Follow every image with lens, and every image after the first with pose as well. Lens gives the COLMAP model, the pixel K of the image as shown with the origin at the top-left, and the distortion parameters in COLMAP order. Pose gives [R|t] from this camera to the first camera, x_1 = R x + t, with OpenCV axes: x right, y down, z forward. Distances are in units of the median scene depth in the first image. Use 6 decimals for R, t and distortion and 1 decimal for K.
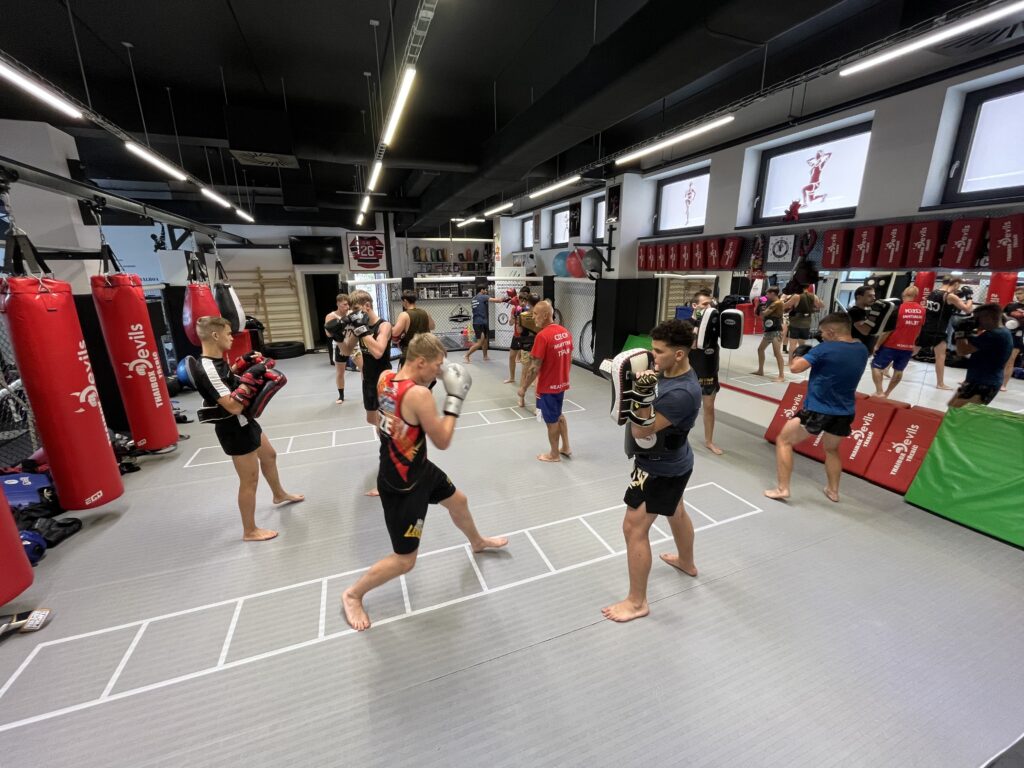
lens RADIAL K [[419.8, 0, 510.3], [0, 419.8, 388.8], [0, 0, 1]] dist [0.001248, -0.000041]
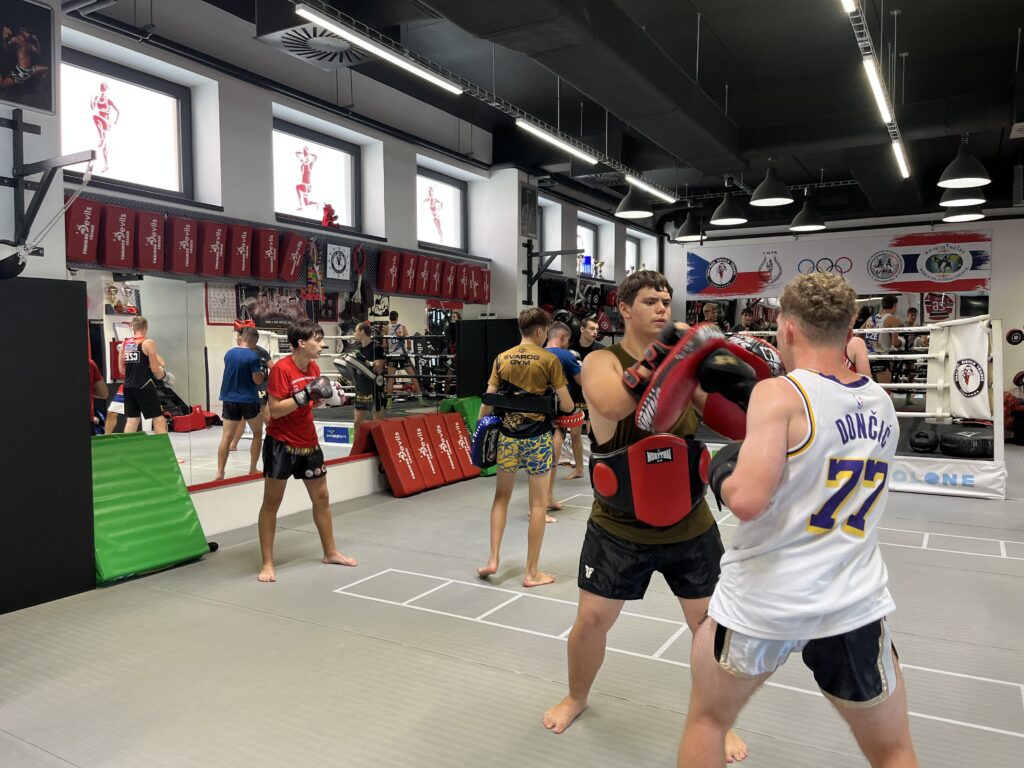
lens RADIAL K [[776.3, 0, 505.4], [0, 776.3, 387.3], [0, 0, 1]] dist [0.082262, -0.106778]
pose [[-0.622917, -0.027369, 0.781809, -0.666942], [0.224824, 0.950963, 0.212422, -0.351764], [-0.749286, 0.308091, -0.586218, 1.685196]]
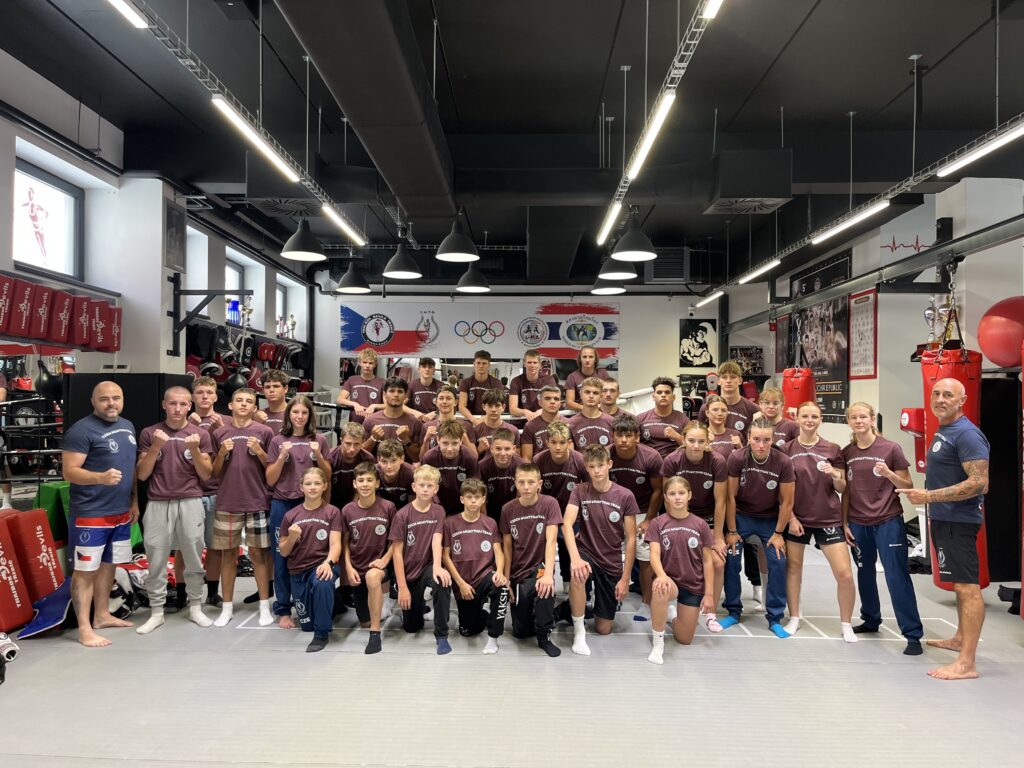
lens RADIAL K [[776.3, 0, 505.4], [0, 776.3, 387.3], [0, 0, 1]] dist [0.082262, -0.106778]
pose [[-0.921363, 0.016304, 0.388362, -0.359426], [0.113715, 0.966714, 0.229199, -0.338172], [-0.371698, 0.255338, -0.892549, 1.570913]]
